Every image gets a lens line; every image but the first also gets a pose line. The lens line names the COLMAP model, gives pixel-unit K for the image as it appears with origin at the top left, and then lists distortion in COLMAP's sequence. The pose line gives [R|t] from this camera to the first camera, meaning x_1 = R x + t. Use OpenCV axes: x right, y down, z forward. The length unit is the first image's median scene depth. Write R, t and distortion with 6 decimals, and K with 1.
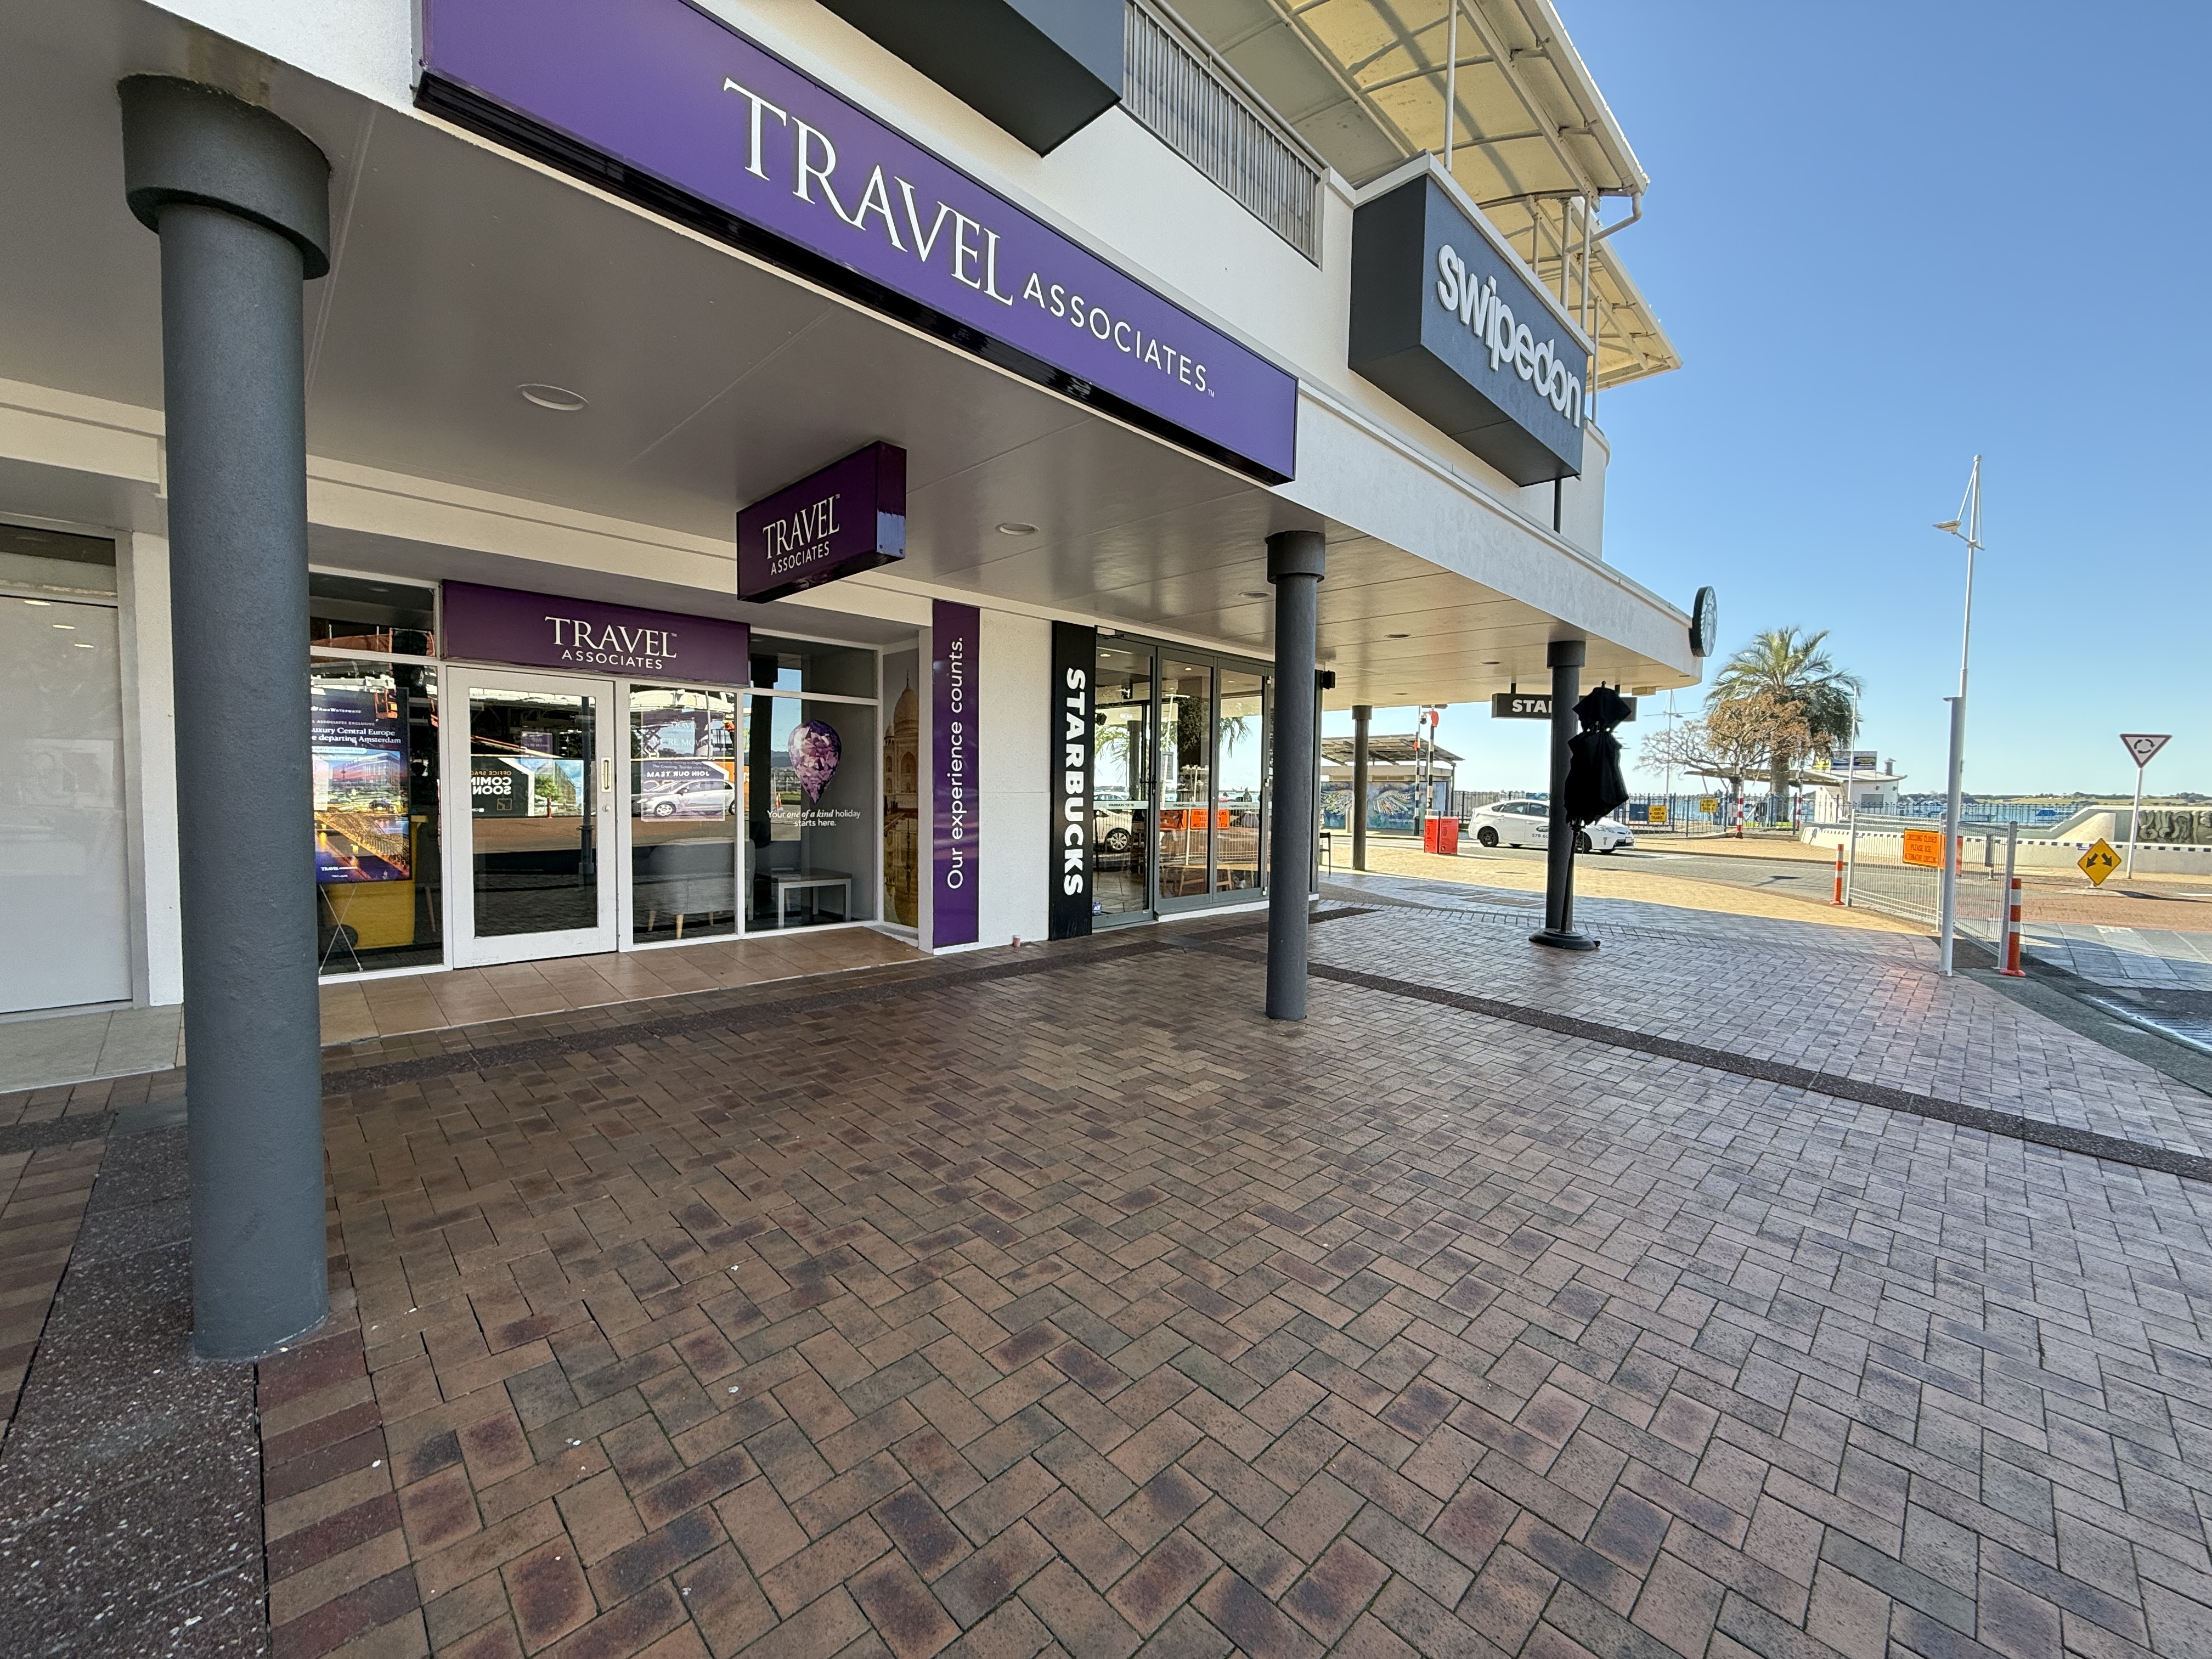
lens RADIAL K [[874.5, 0, 1101.9], [0, 874.5, 824.9], [0, 0, 1]] dist [0.000485, -0.000375]
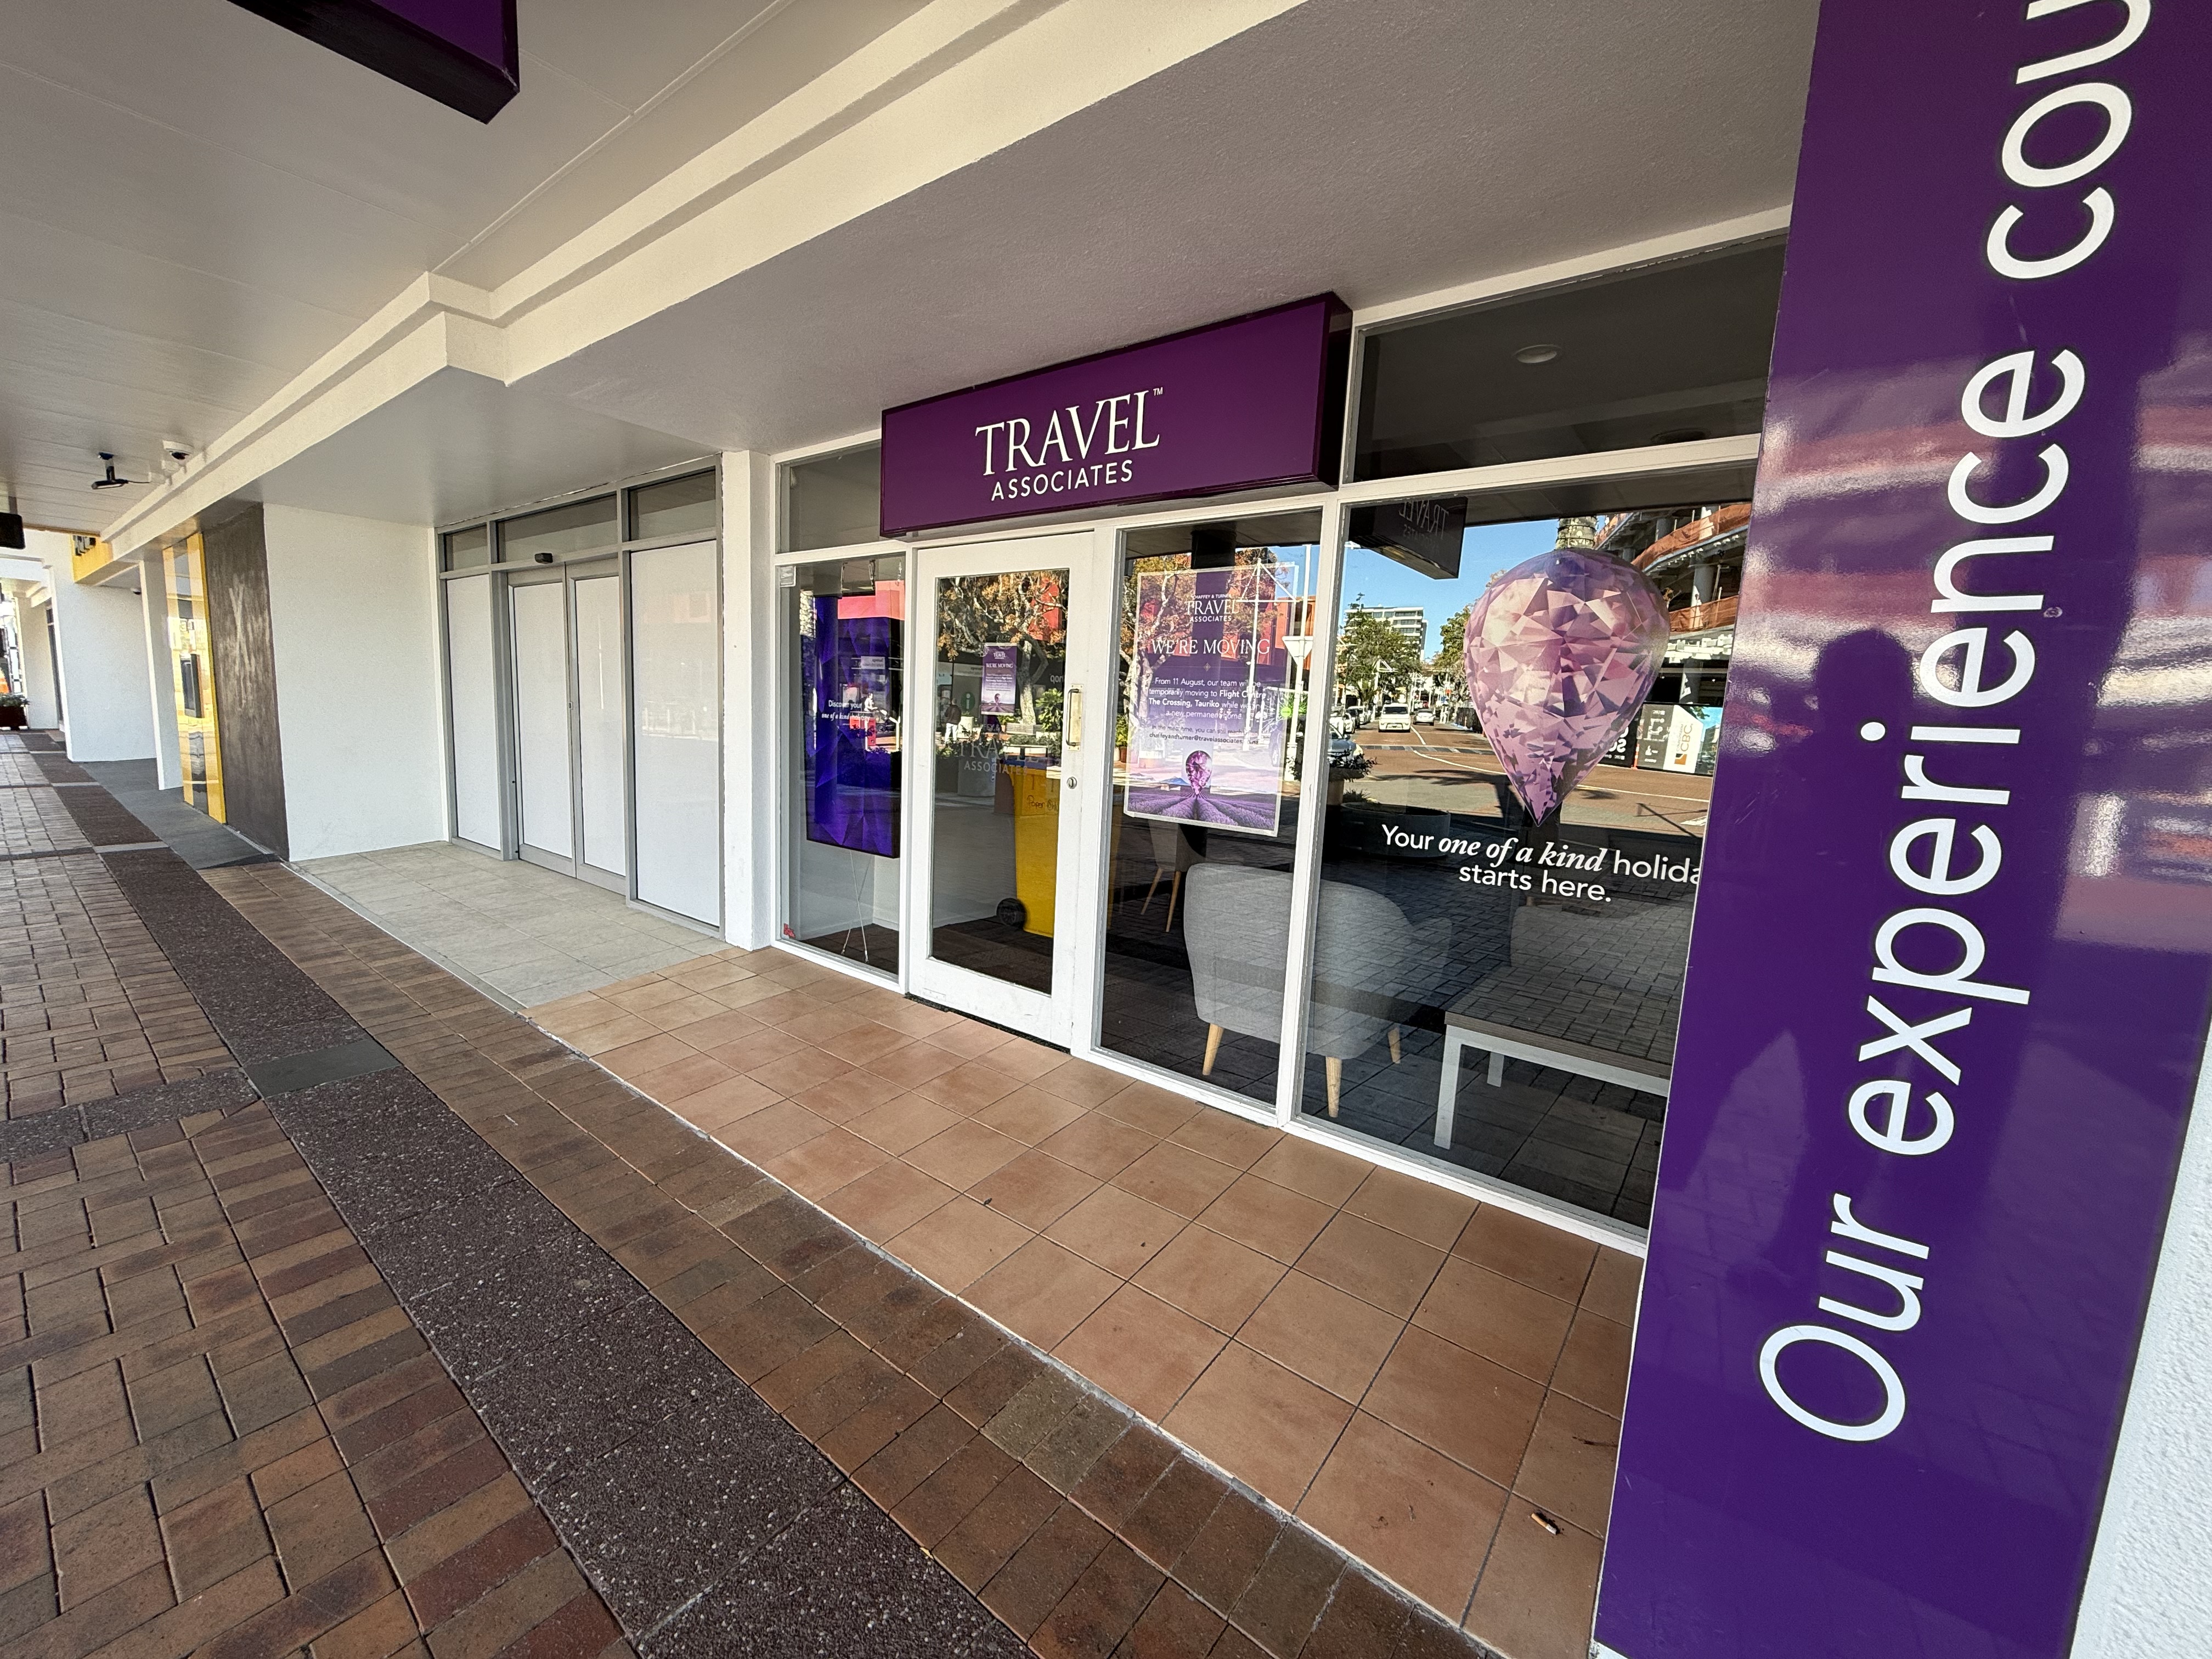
lens RADIAL K [[874.5, 0, 1100.3], [0, 874.5, 828.6], [0, 0, 1]] dist [0.000485, -0.000375]
pose [[0.131967, 0.122933, -0.983602, -0.039696], [-0.084443, 0.990067, 0.112412, -0.045277], [0.987651, 0.068224, 0.141037, 0.831943]]
